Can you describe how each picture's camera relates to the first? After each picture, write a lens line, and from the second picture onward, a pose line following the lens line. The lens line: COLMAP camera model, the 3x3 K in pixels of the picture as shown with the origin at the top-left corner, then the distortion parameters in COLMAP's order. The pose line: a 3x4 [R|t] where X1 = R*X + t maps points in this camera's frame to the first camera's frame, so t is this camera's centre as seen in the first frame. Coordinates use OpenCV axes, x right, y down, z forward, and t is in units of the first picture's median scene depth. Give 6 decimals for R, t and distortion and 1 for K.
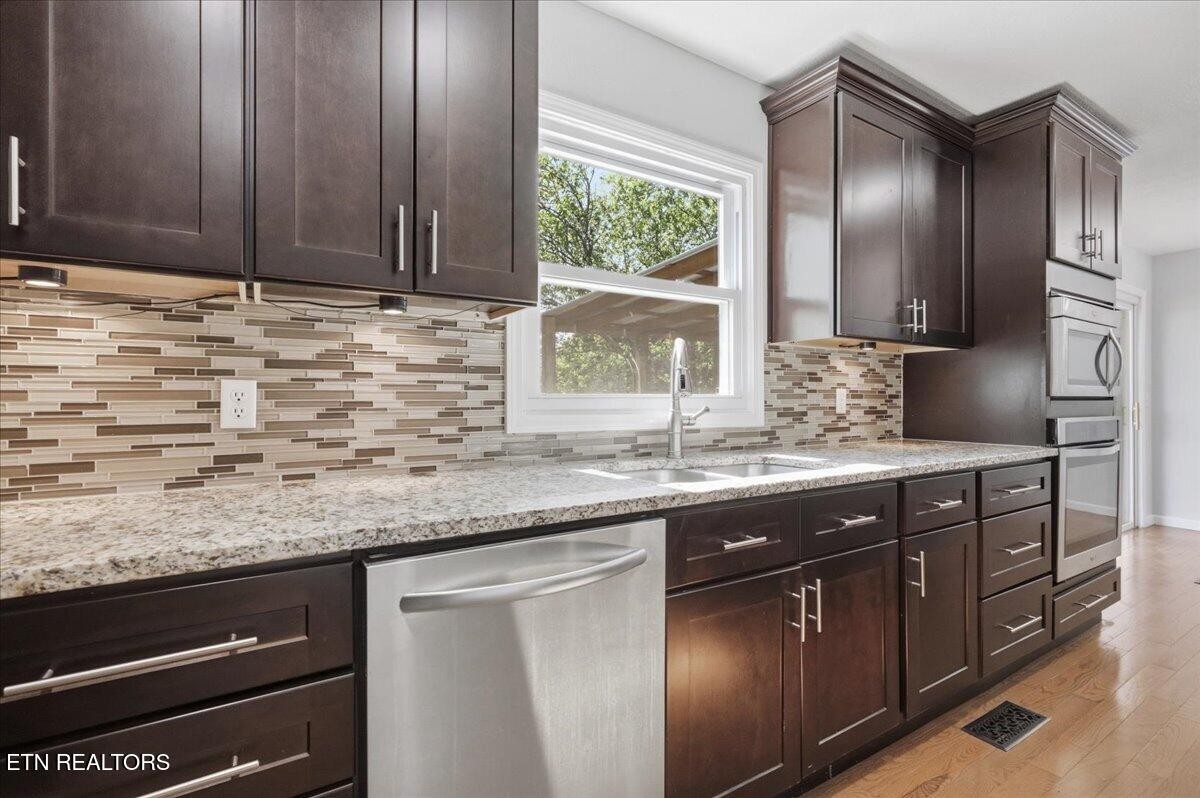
lens RADIAL K [[562.4, 0, 600.0], [0, 562.4, 399.0], [0, 0, 1]] dist [0.002729, 0.000492]
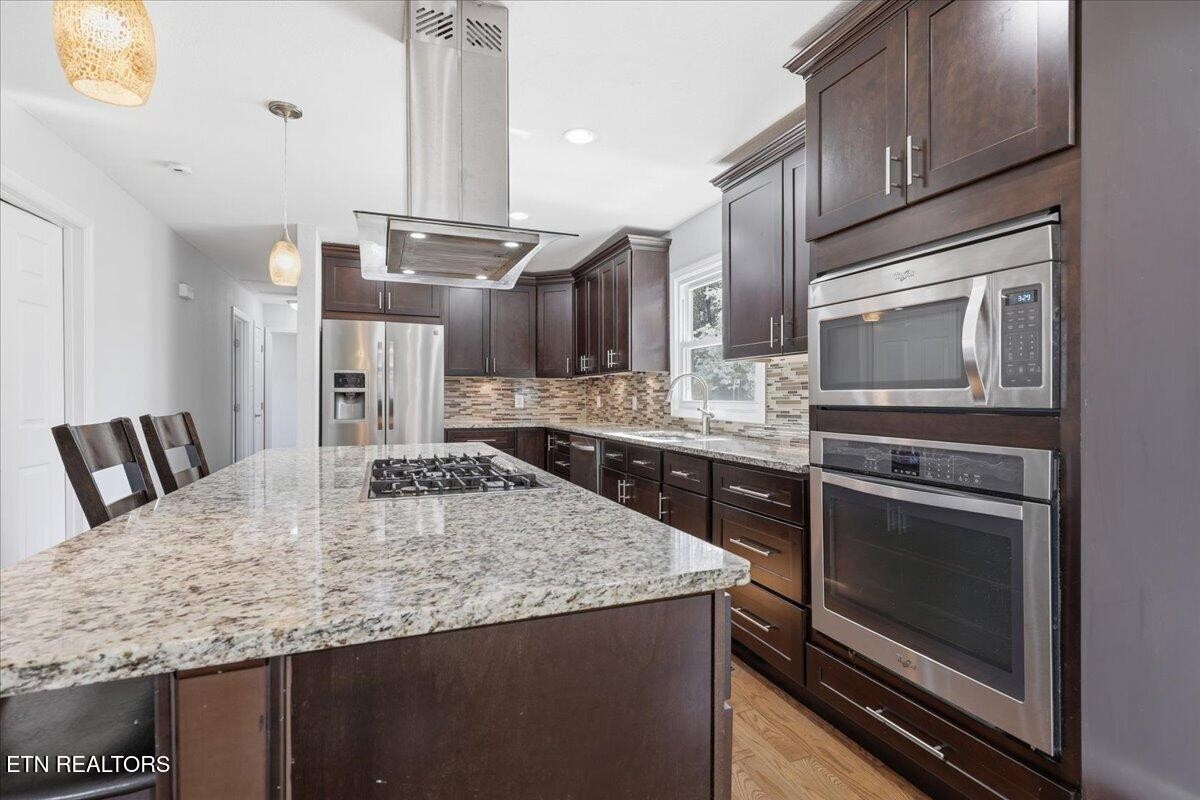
lens RADIAL K [[562.4, 0, 600.0], [0, 562.4, 400.0], [0, 0, 1]] dist [0.002729, 0.000492]
pose [[-0.184991, 0.007104, -0.982714, 1.677034], [0.004137, 0.999971, 0.006450, -0.019816], [0.982731, -0.002872, -0.185015, 0.829368]]
